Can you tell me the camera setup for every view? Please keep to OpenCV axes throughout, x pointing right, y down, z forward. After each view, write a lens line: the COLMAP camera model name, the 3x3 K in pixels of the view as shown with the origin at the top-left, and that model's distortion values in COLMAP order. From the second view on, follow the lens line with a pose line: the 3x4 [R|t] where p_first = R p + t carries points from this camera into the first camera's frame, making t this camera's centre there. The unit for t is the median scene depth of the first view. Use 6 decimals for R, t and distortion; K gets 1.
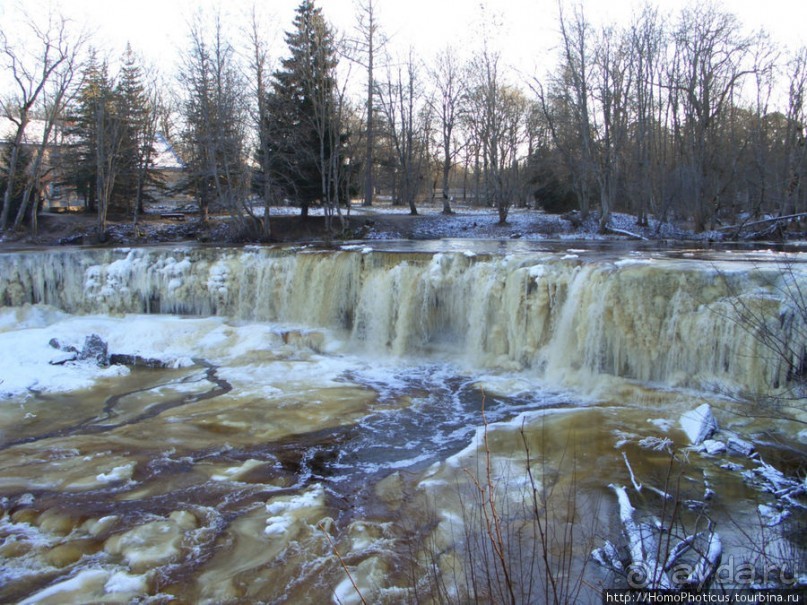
lens RADIAL K [[810.4, 0, 412.7], [0, 810.4, 298.5], [0, 0, 1]] dist [-0.200794, 0.240402]
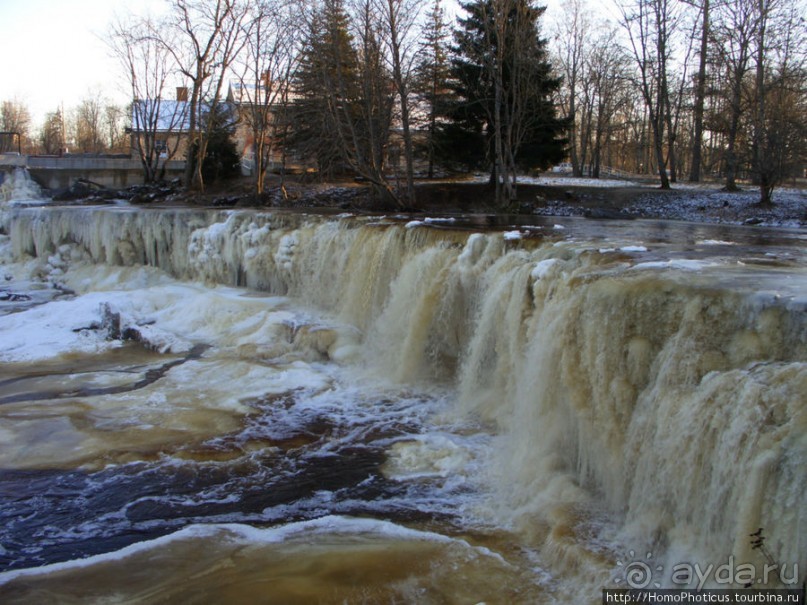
lens RADIAL K [[810.4, 0, 412.7], [0, 810.4, 298.5], [0, 0, 1]] dist [-0.200794, 0.240402]
pose [[0.835438, 0.096495, -0.541047, 0.315212], [-0.084258, 0.995316, 0.047409, -0.026408], [0.543087, 0.005980, 0.839655, 0.380910]]
